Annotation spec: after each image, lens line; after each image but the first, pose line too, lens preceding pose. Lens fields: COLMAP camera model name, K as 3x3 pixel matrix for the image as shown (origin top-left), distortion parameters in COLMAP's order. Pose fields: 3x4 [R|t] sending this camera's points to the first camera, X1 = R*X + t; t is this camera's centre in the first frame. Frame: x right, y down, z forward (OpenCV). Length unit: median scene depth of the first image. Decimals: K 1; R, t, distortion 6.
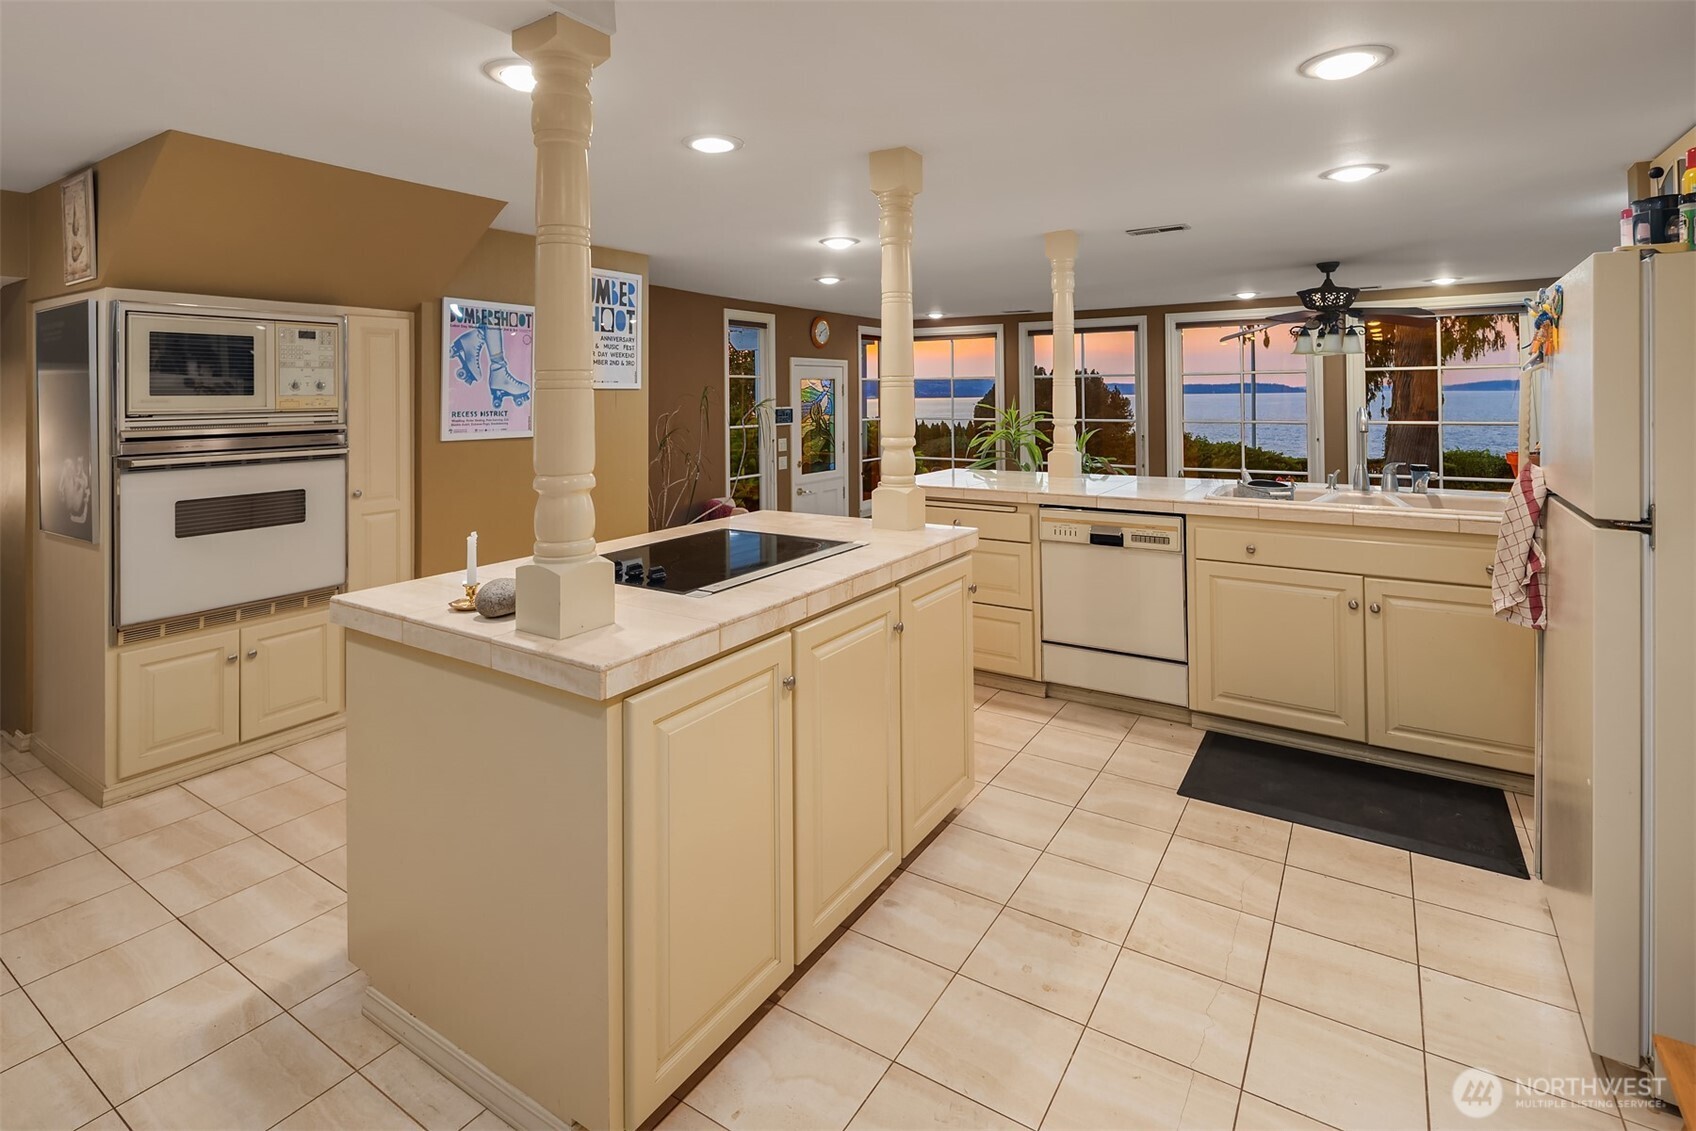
lens RADIAL K [[819.6, 0, 848.0], [0, 819.6, 565.5], [0, 0, 1]] dist [0.005672, 0.000302]
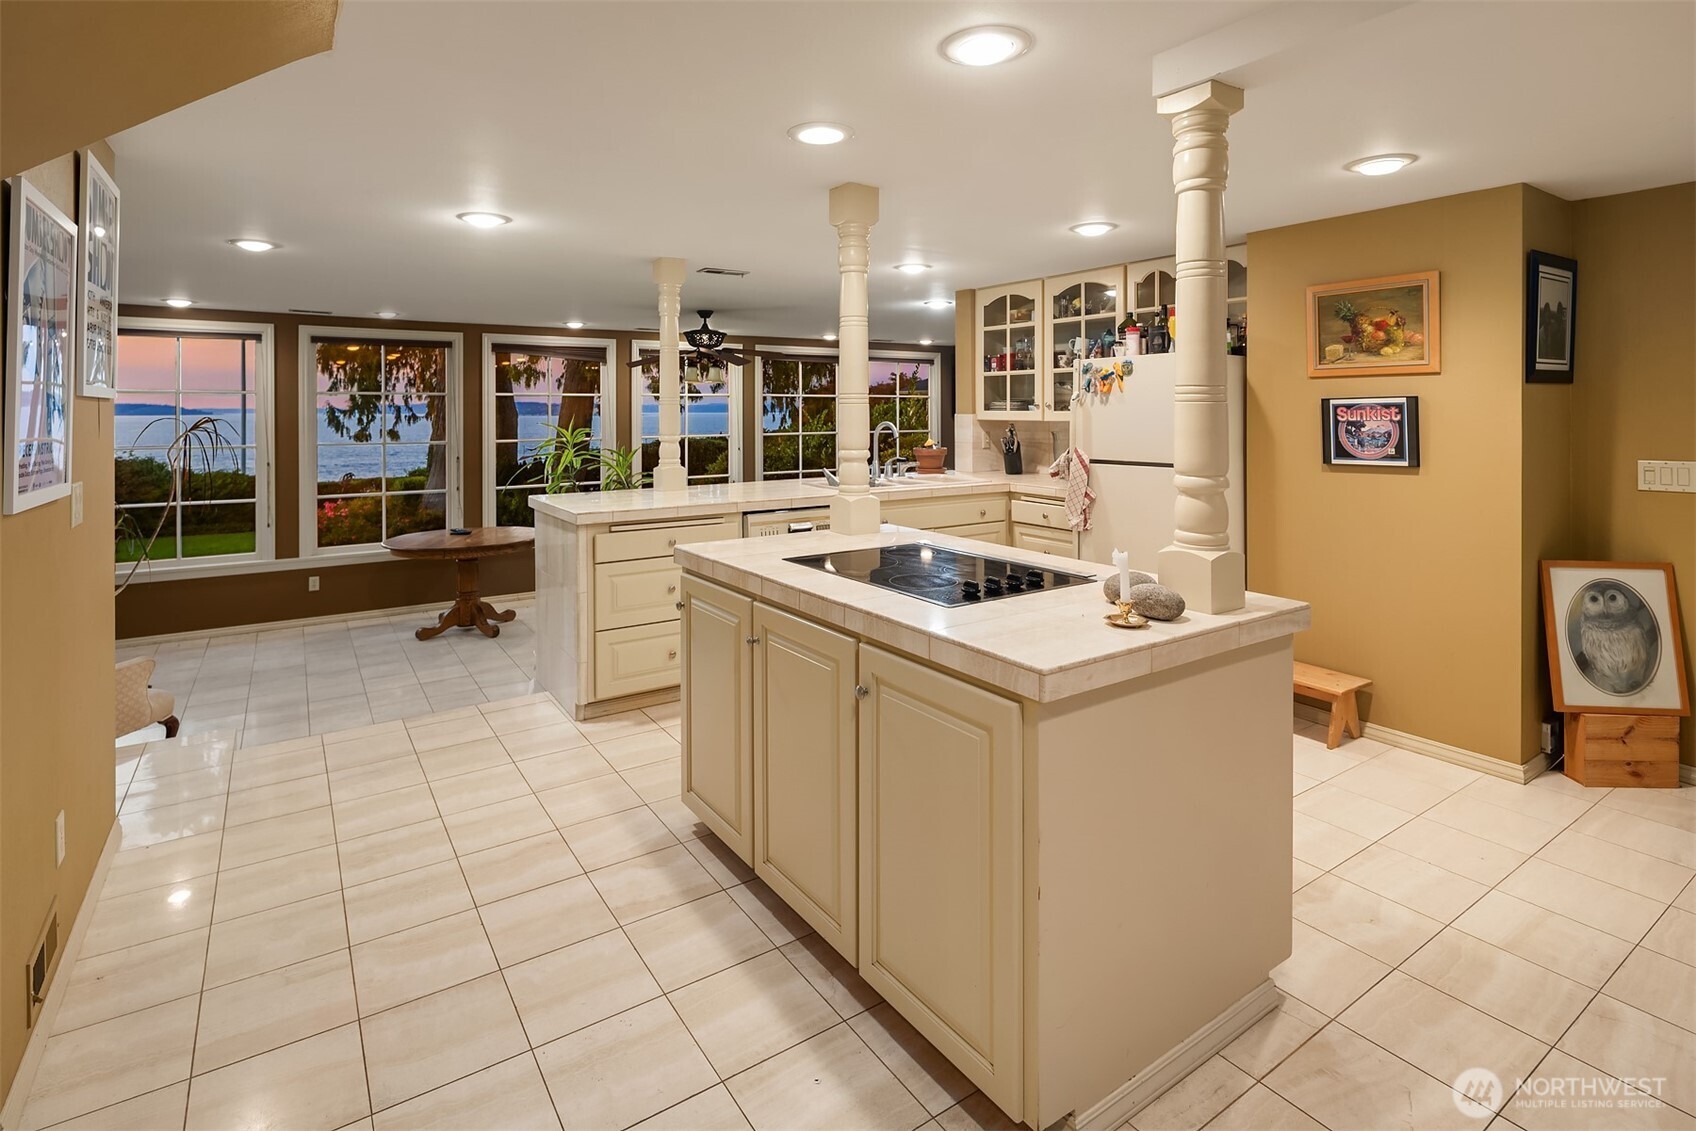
lens RADIAL K [[799.8, 0, 839.2], [0, 799.8, 597.1], [0, 0, 1]] dist [-0.000597, -0.000091]
pose [[0.395681, -0.201863, 0.895928, -0.638560], [0.187161, 0.972796, 0.136524, -0.078214], [-0.899115, 0.113663, 0.422698, 0.401309]]
